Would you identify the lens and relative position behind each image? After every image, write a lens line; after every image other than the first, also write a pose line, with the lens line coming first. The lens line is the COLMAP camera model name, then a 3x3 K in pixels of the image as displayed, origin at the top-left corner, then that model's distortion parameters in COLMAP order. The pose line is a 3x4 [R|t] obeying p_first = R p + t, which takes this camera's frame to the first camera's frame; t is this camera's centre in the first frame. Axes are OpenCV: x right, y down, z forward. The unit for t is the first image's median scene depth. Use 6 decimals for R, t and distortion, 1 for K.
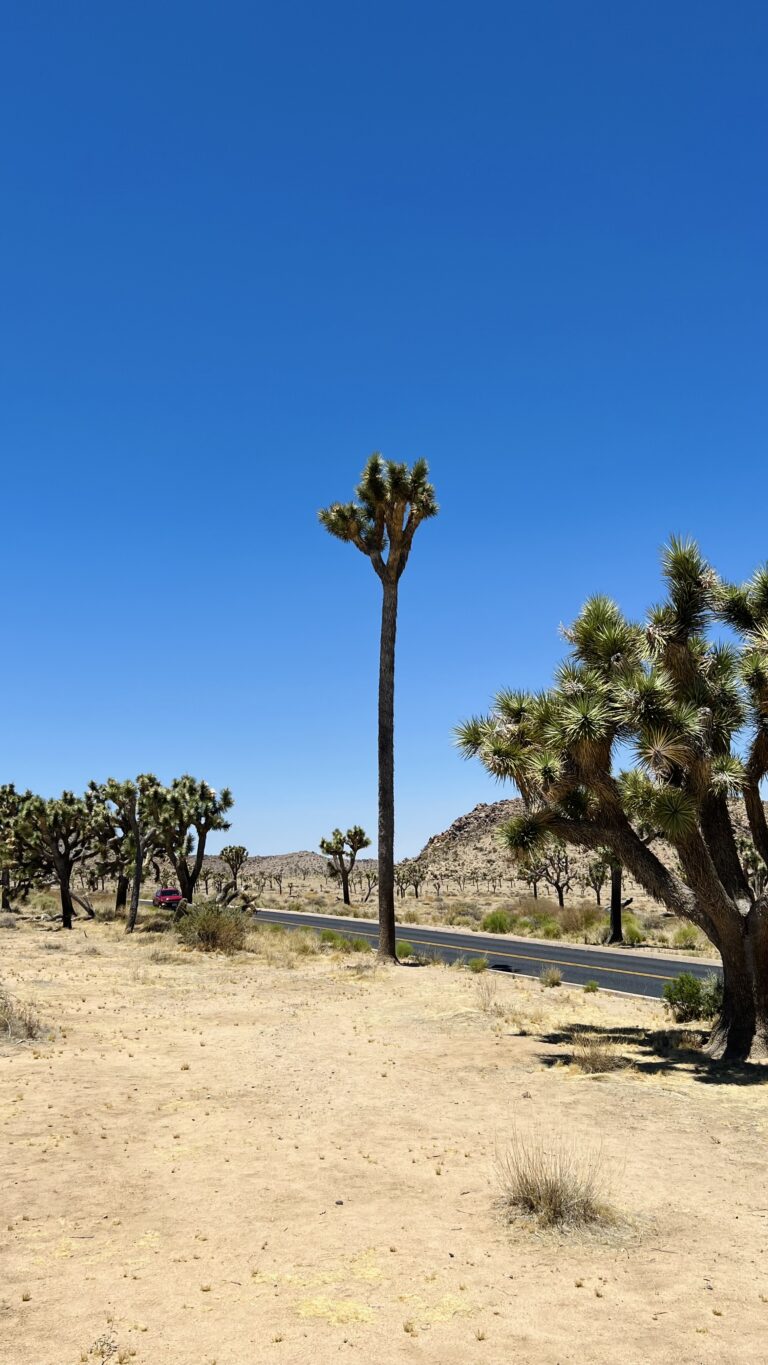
lens RADIAL K [[1125.2, 0, 391.0], [0, 1125.2, 683.7], [0, 0, 1]] dist [0.075045, 0.001064]
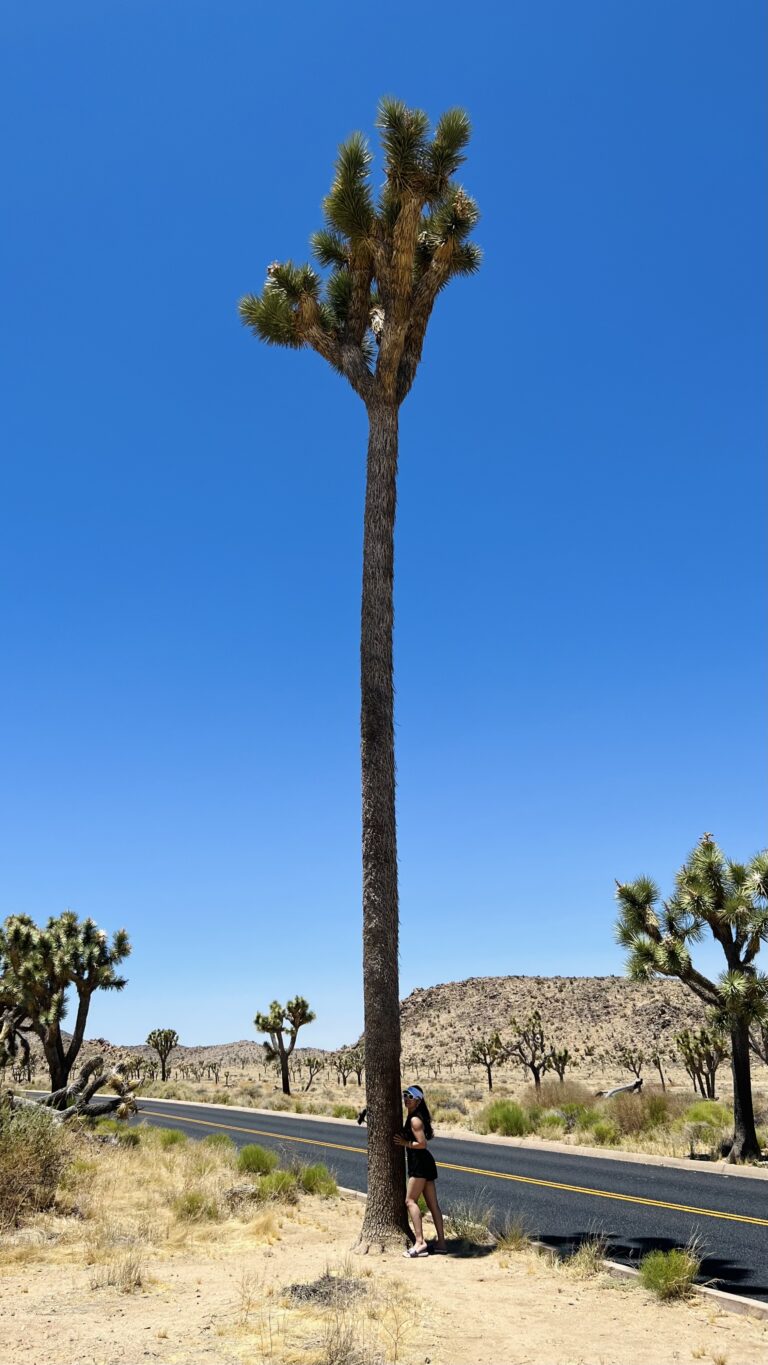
lens RADIAL K [[1037.7, 0, 378.8], [0, 1037.7, 680.9], [0, 0, 1]] dist [-0.007028, -0.002441]
pose [[0.998841, 0.001135, 0.048111, -0.013075], [0.007738, 0.982926, -0.183840, 0.059983], [-0.047499, 0.183999, 0.981778, 0.310338]]
